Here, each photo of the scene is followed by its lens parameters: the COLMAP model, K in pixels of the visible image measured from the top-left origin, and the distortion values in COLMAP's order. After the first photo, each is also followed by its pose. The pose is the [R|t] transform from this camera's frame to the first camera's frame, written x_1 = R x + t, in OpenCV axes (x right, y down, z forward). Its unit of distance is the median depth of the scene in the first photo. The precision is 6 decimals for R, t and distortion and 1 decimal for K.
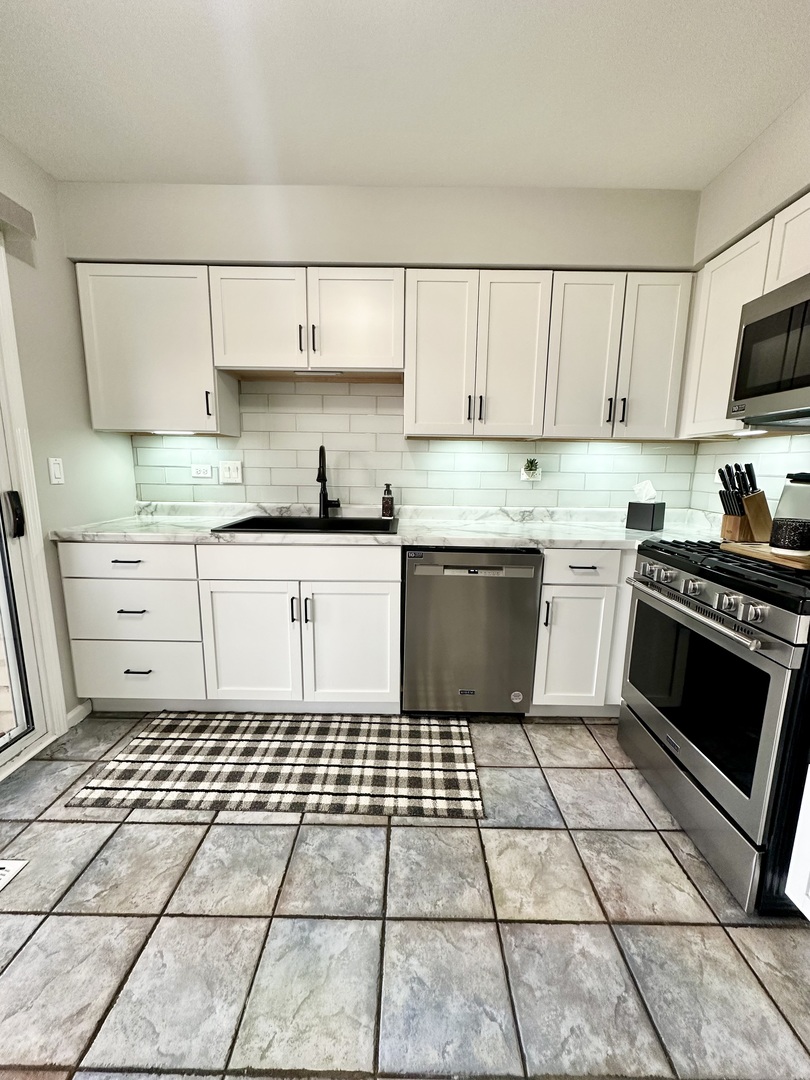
lens RADIAL K [[430.0, 0, 408.0], [0, 430.0, 540.0], [0, 0, 1]] dist [-0.002845, 0.000382]
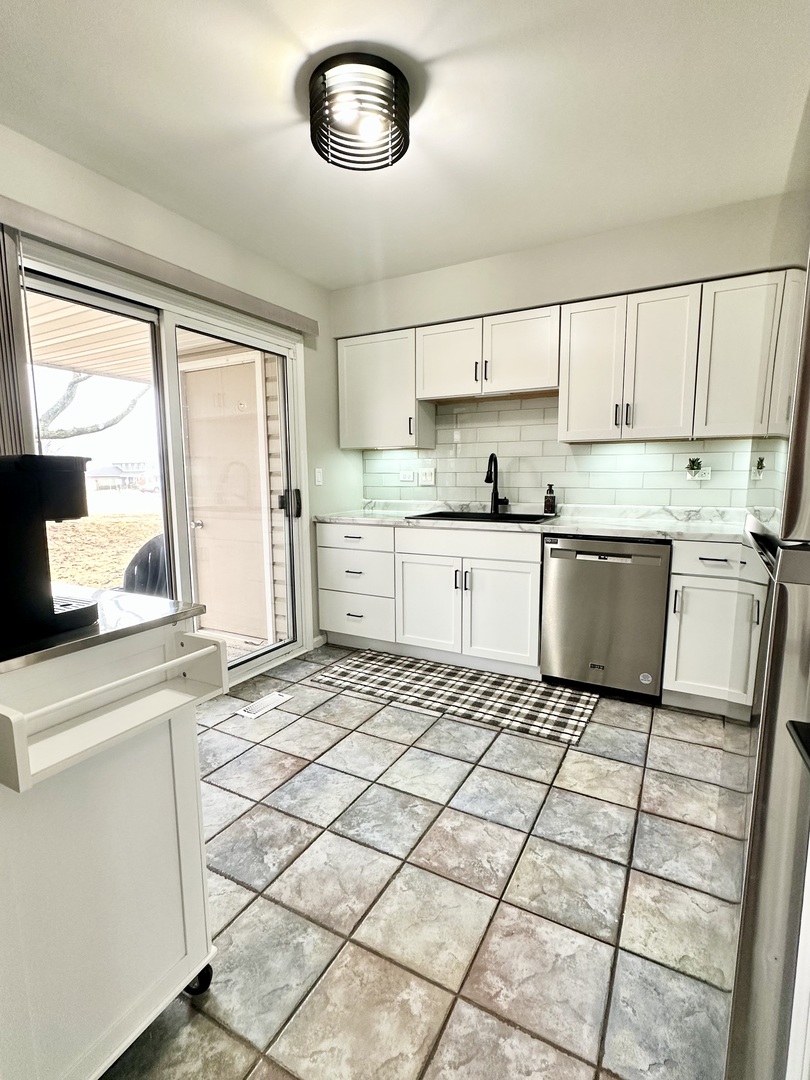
lens RADIAL K [[509.2, 0, 403.6], [0, 509.2, 540.7], [0, 0, 1]] dist [-0.004979, -0.000300]
pose [[0.877943, 0.042750, -0.476853, 0.323081], [-0.061800, 0.997792, -0.024327, 0.092051], [0.474760, 0.050827, 0.878647, -0.440916]]
